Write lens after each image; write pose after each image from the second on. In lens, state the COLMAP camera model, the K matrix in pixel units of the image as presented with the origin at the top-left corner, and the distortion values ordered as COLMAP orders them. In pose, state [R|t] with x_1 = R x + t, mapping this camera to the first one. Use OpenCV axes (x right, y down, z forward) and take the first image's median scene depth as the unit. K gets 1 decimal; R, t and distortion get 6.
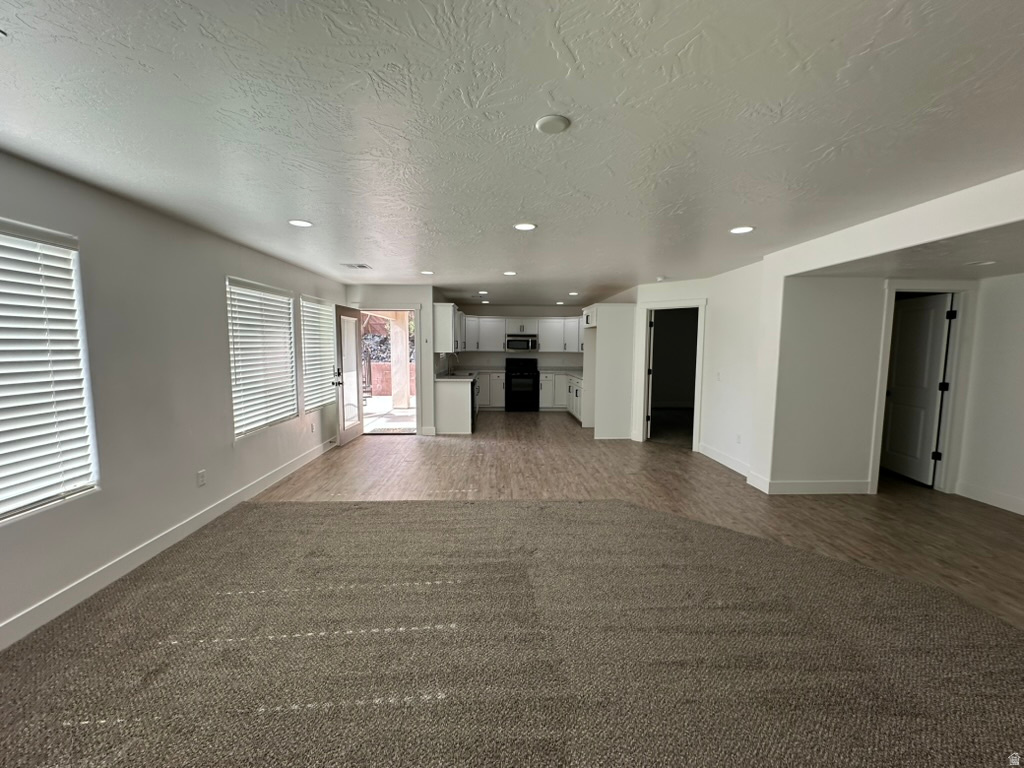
lens RADIAL K [[408.9, 0, 507.5], [0, 408.9, 385.0], [0, 0, 1]] dist [0.000983, 0.000164]
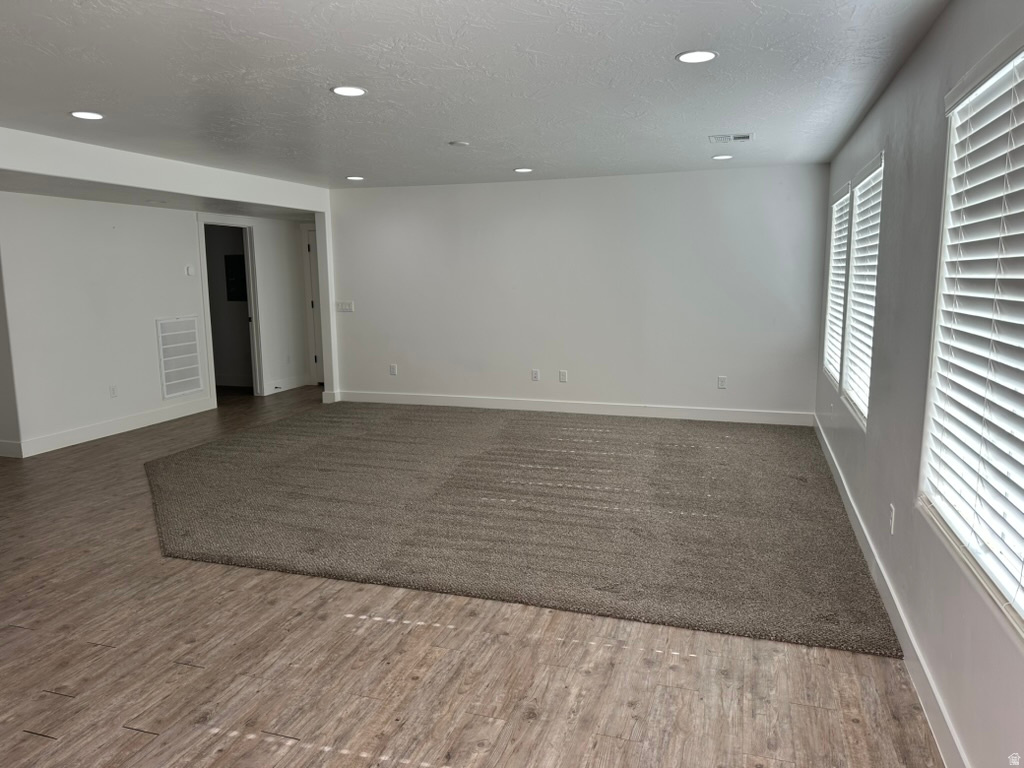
lens RADIAL K [[712.7, 0, 511.9], [0, 712.7, 382.6], [0, 0, 1]] dist [0.026007, -0.002532]
pose [[-0.942940, -0.047254, 0.329593, -0.273385], [0.036287, 0.969398, 0.242798, -0.093059], [-0.330980, 0.240904, -0.912369, 0.942037]]
